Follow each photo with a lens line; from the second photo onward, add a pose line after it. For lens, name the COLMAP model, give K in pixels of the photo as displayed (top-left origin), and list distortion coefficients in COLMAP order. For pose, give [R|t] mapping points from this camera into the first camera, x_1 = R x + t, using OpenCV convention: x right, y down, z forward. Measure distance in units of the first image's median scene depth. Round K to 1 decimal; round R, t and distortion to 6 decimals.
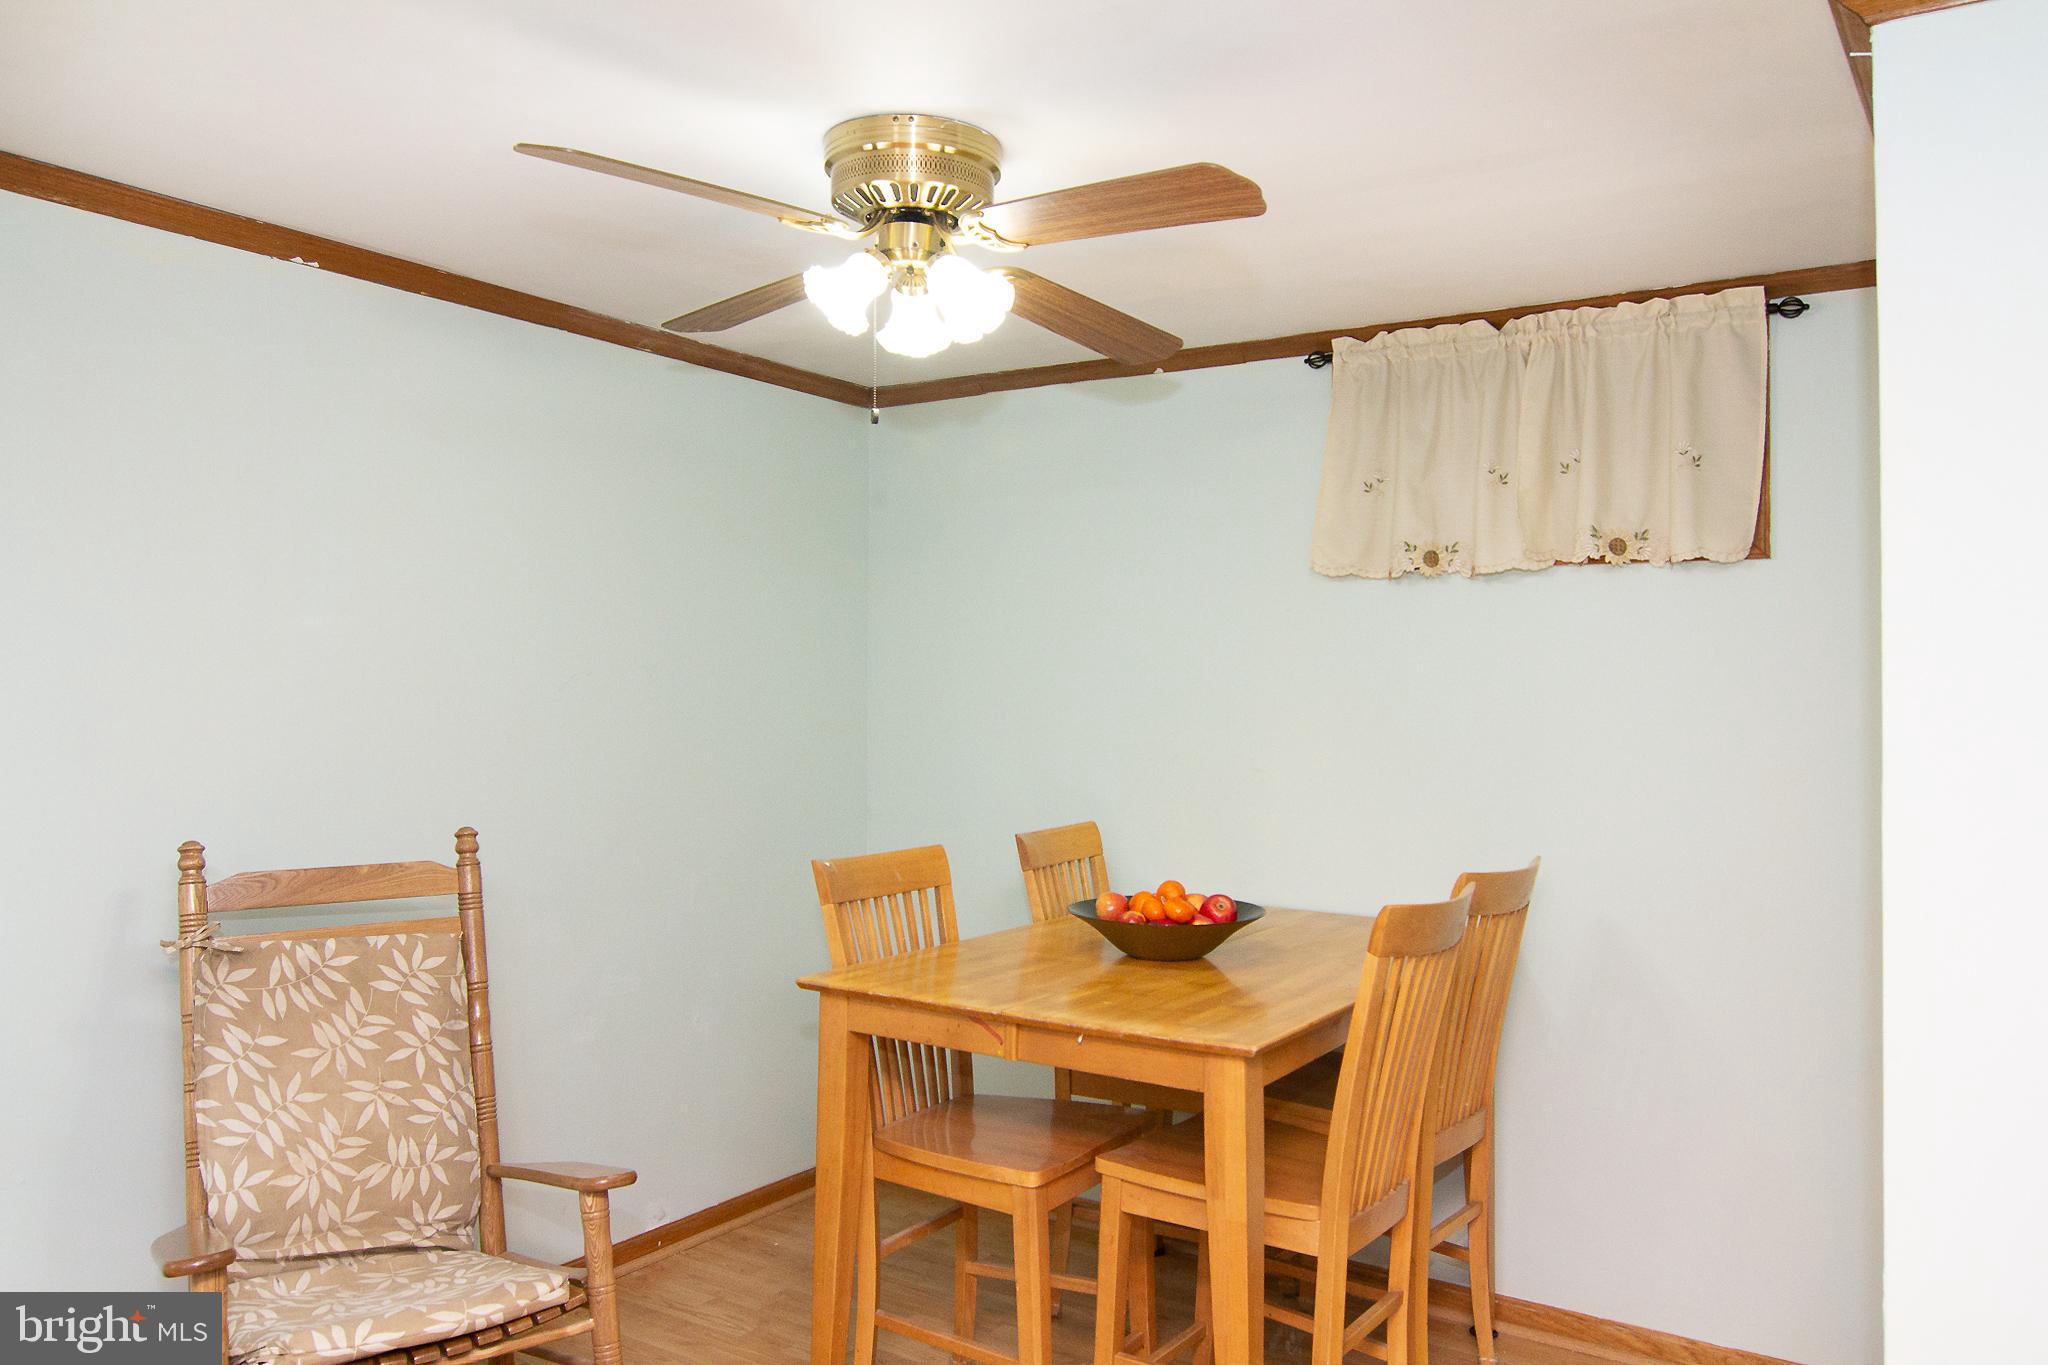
lens RADIAL K [[1380.5, 0, 959.4], [0, 1380.5, 653.3], [0, 0, 1]] dist [-0.007118, 0.000136]
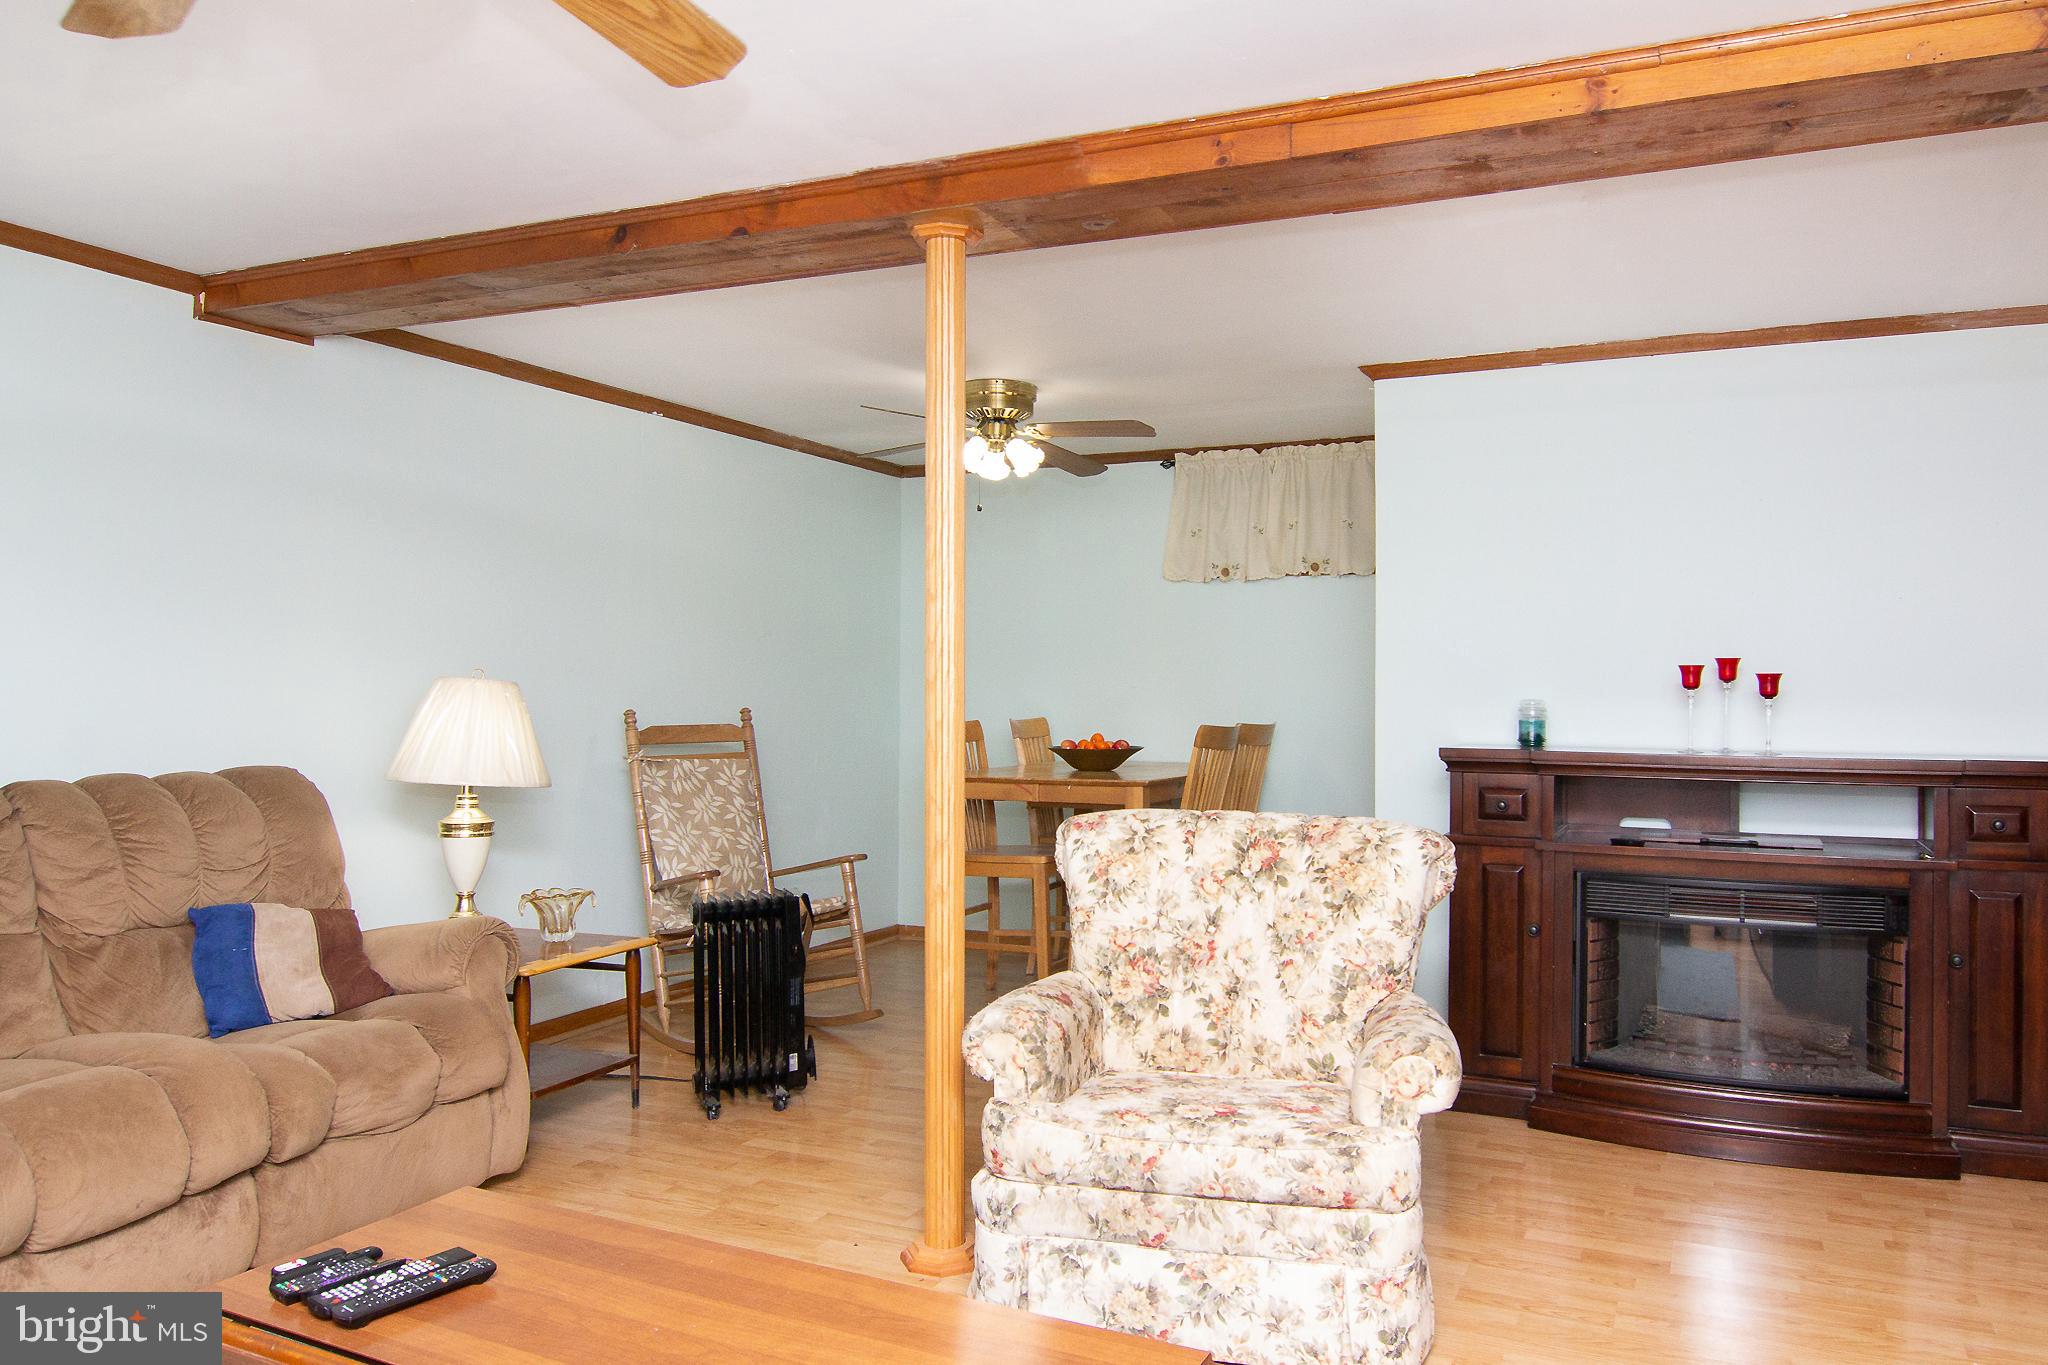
lens RADIAL K [[1329.0, 0, 1026.5], [0, 1329.0, 677.0], [0, 0, 1]] dist [-0.011170, -0.002628]
pose [[0.987086, -0.005556, 0.160093, -0.283948], [0.002282, 0.999785, 0.020627, 0.048027], [-0.160174, -0.019996, 0.986886, -0.975304]]
